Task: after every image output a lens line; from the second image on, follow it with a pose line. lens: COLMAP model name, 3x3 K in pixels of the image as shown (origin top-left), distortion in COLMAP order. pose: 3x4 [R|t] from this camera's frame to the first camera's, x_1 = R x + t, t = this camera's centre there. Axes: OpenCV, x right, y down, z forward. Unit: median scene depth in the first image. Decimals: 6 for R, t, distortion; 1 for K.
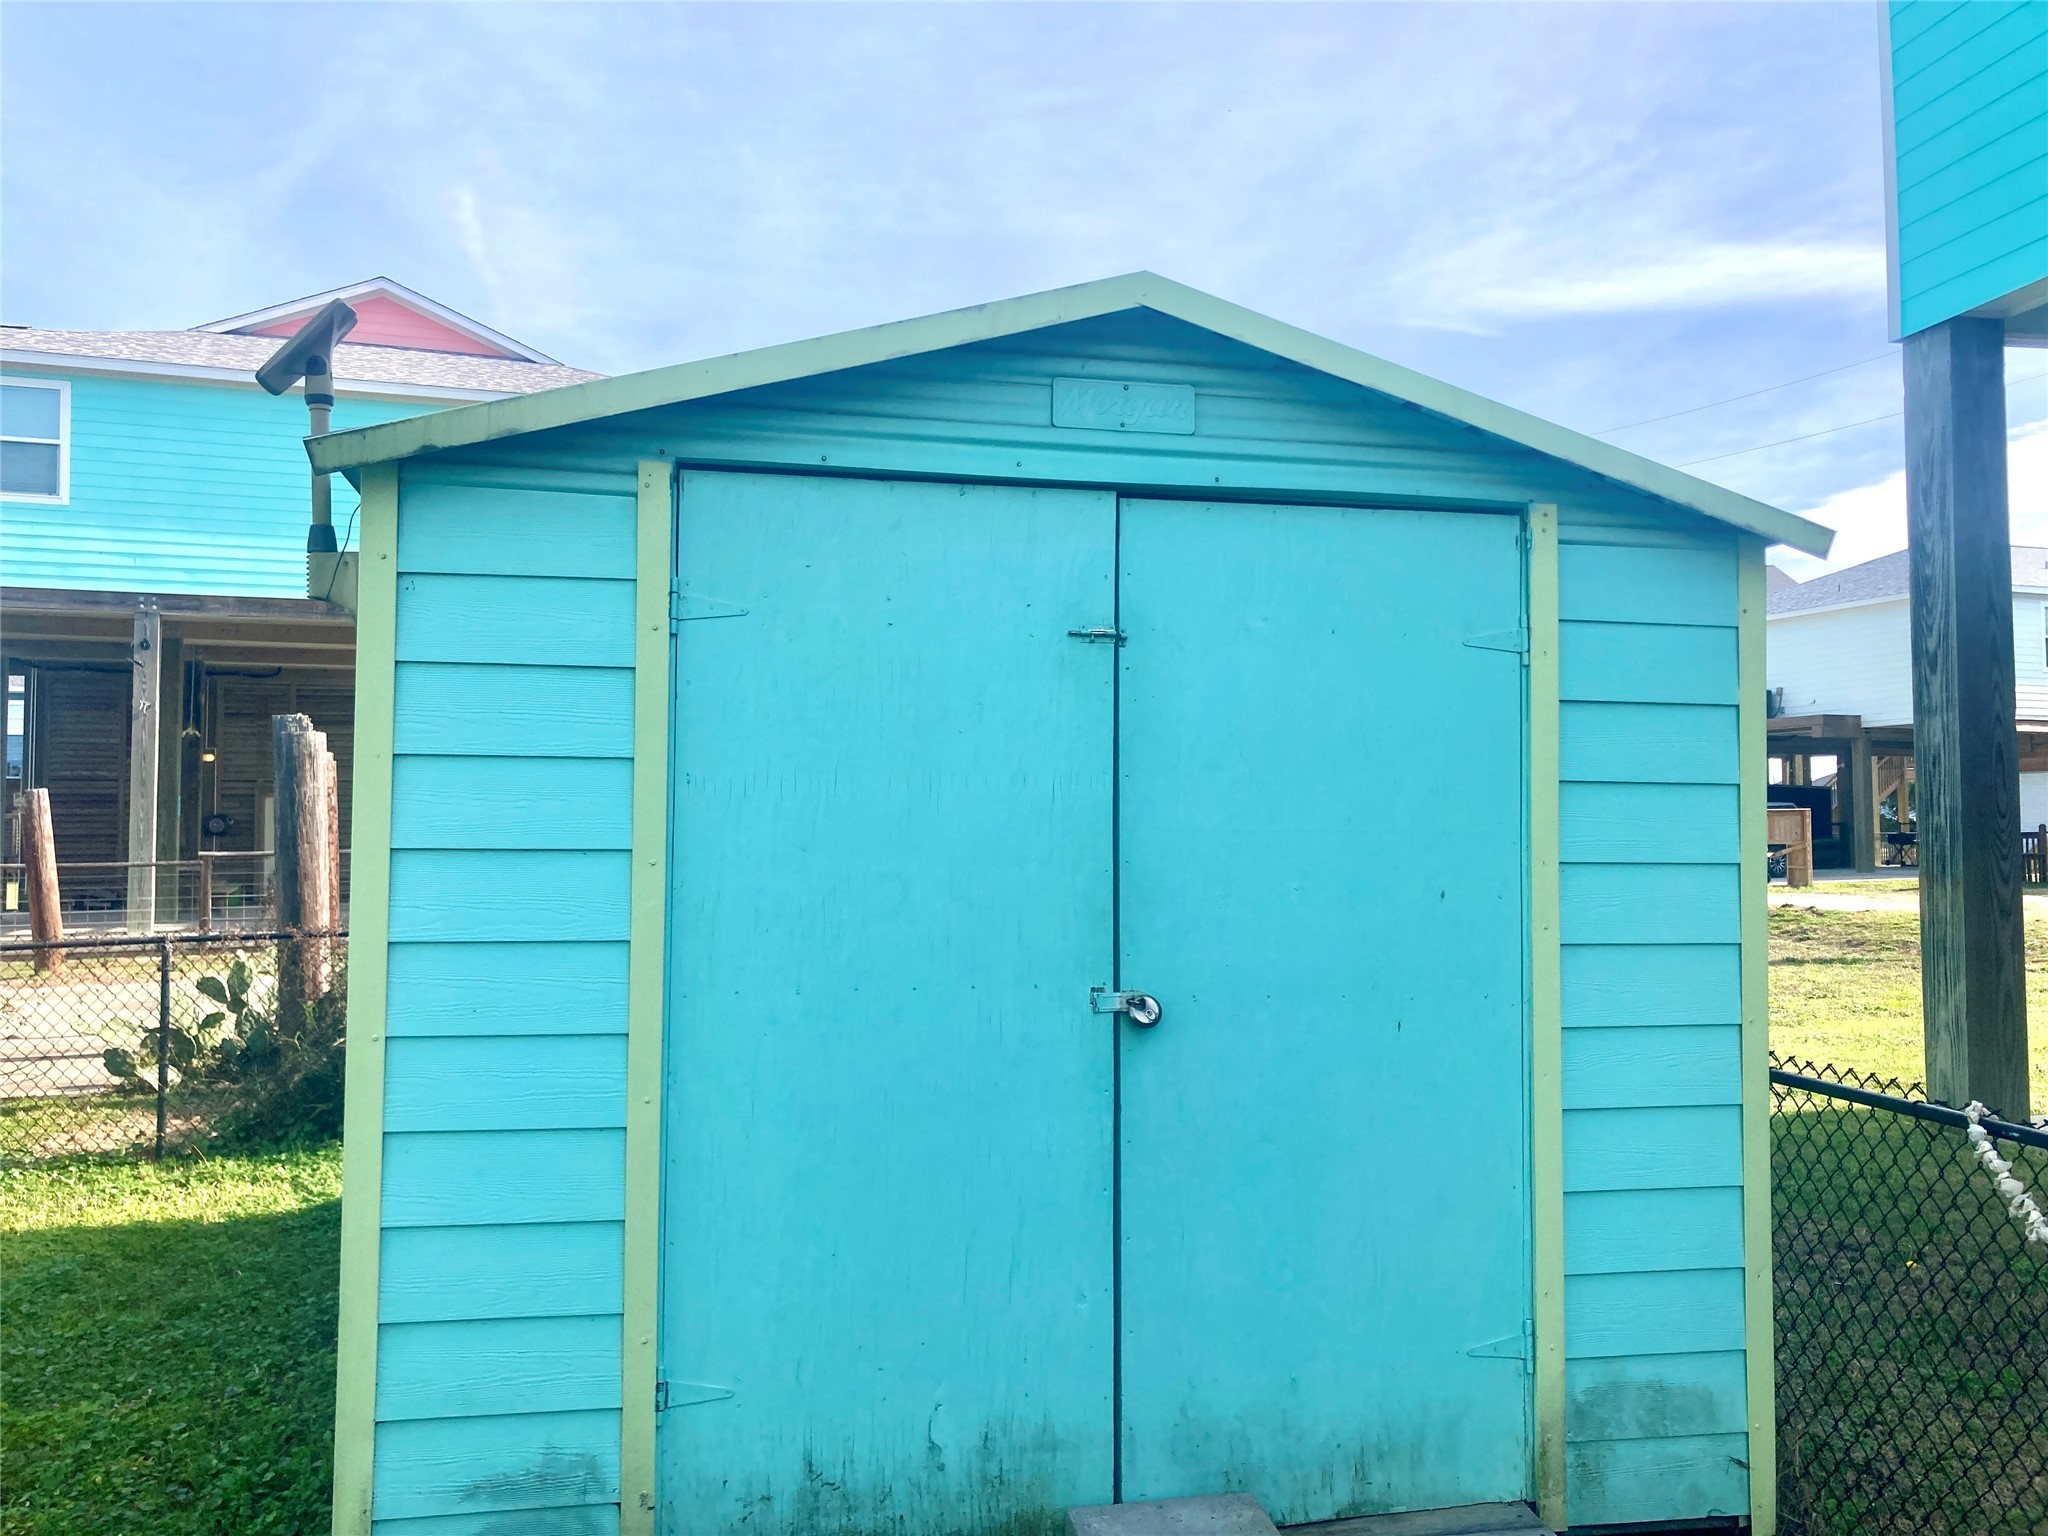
lens RADIAL K [[1687.9, 0, 1011.3], [0, 1687.9, 760.6], [0, 0, 1]] dist [0.052856, -0.067617]
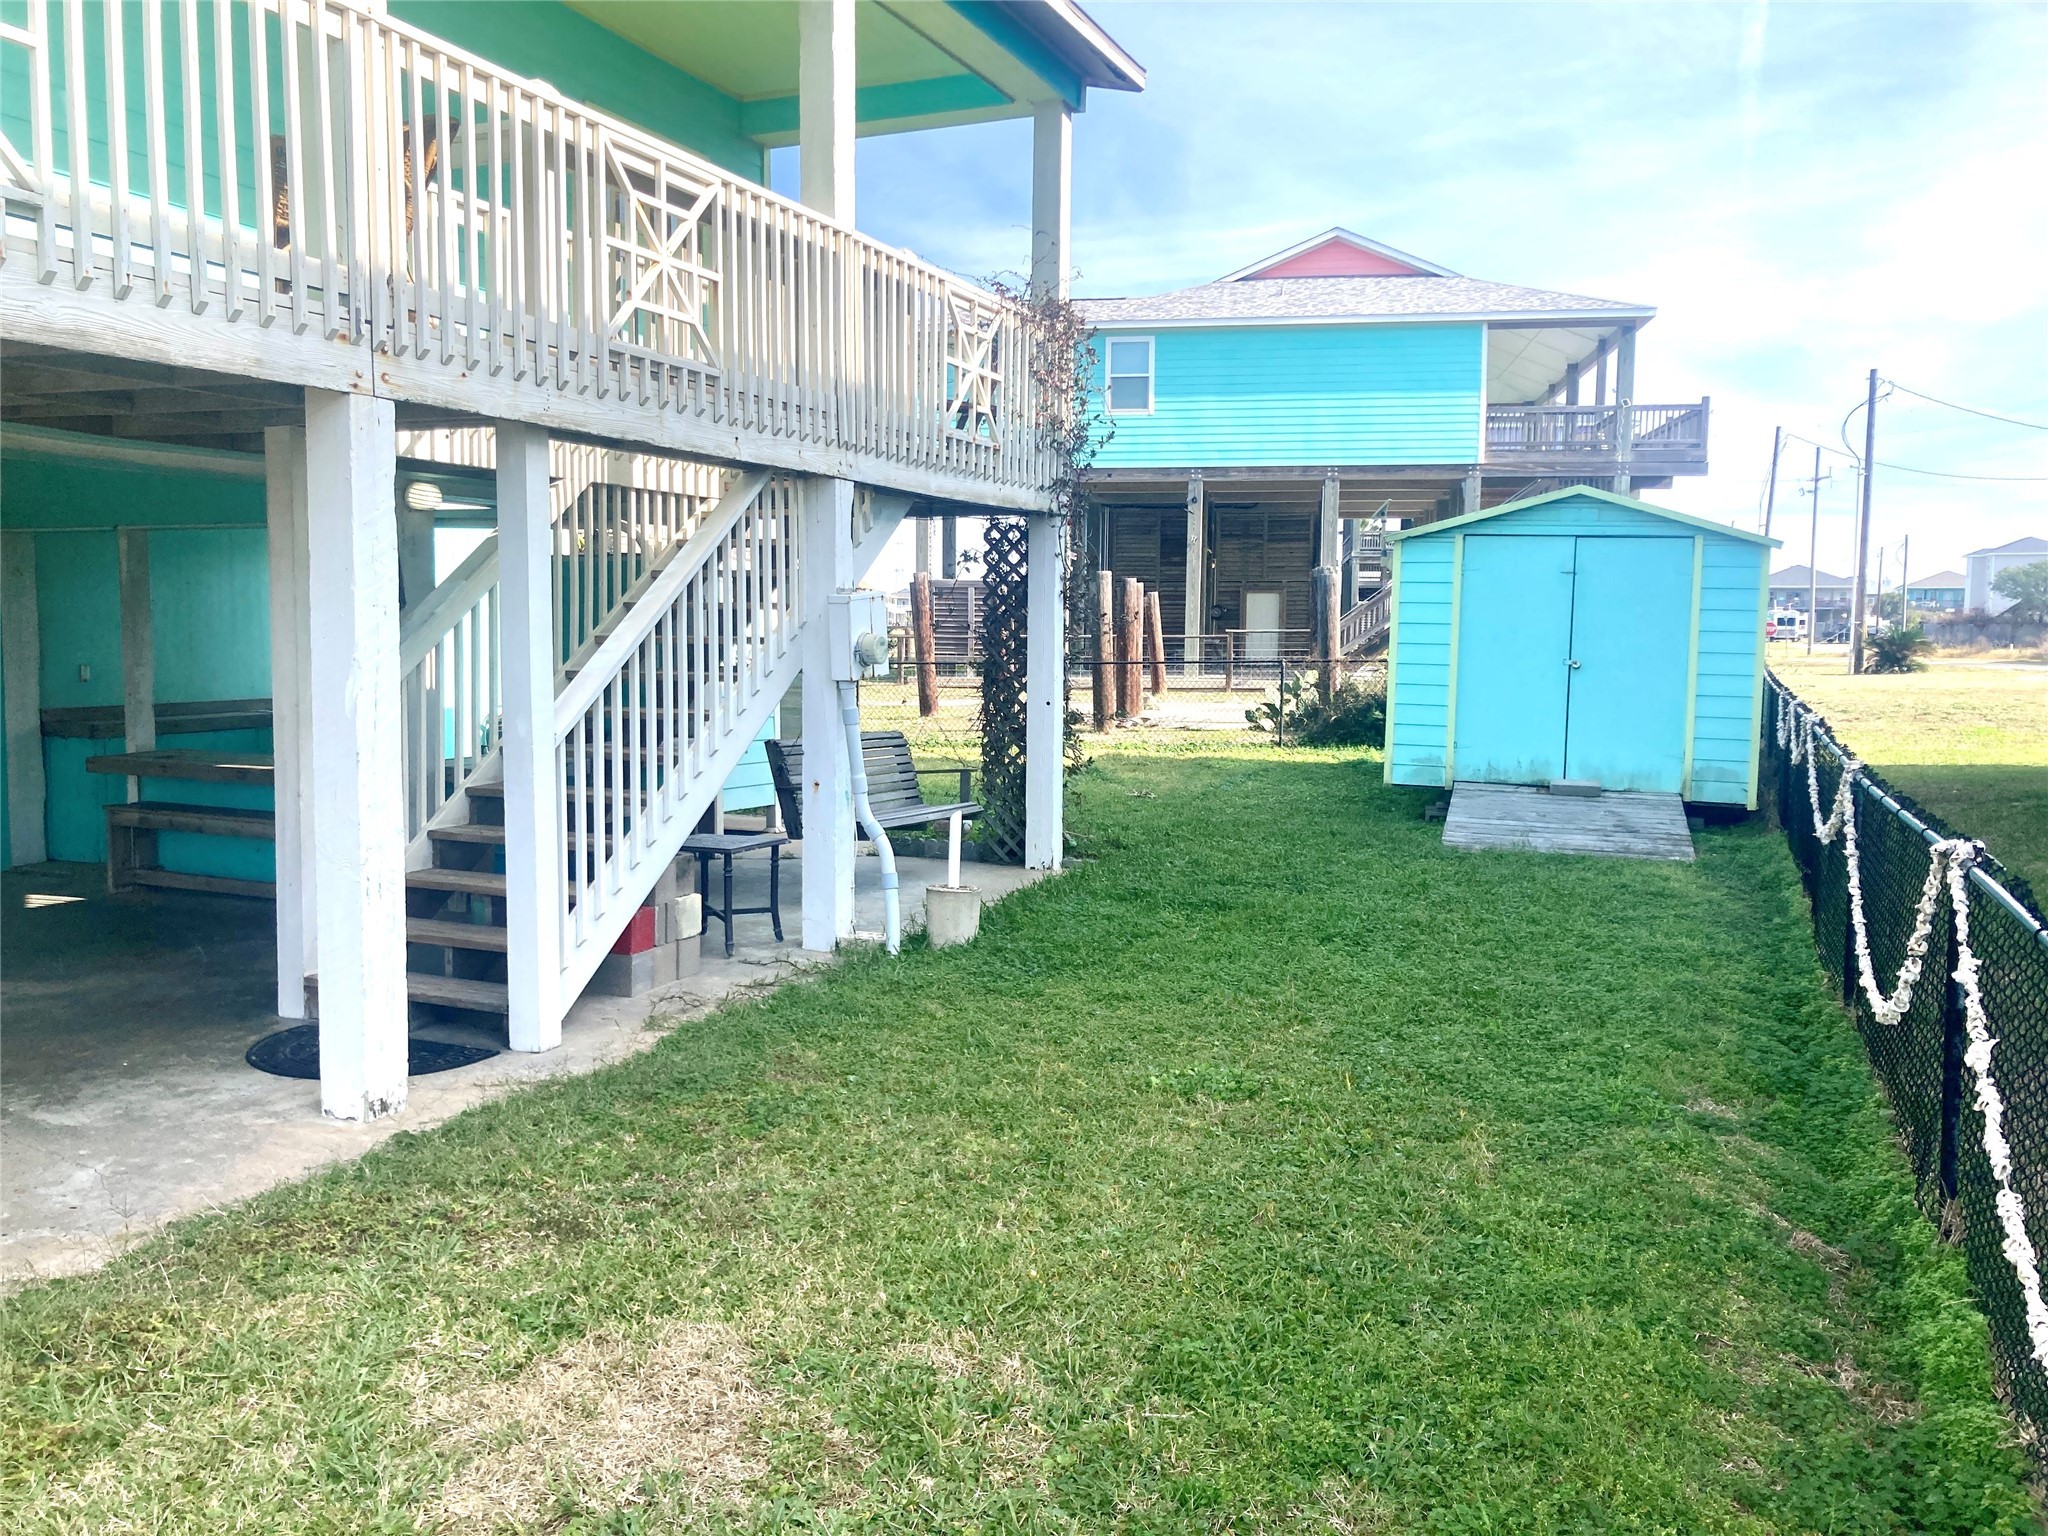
lens RADIAL K [[1687.9, 0, 1020.7], [0, 1687.9, 781.7], [0, 0, 1]] dist [0.052856, -0.067617]
pose [[0.872646, 0.061197, -0.484503, 0.311073], [0.005281, 0.990877, 0.134668, -0.045112], [0.488324, -0.120076, 0.864362, -1.109459]]
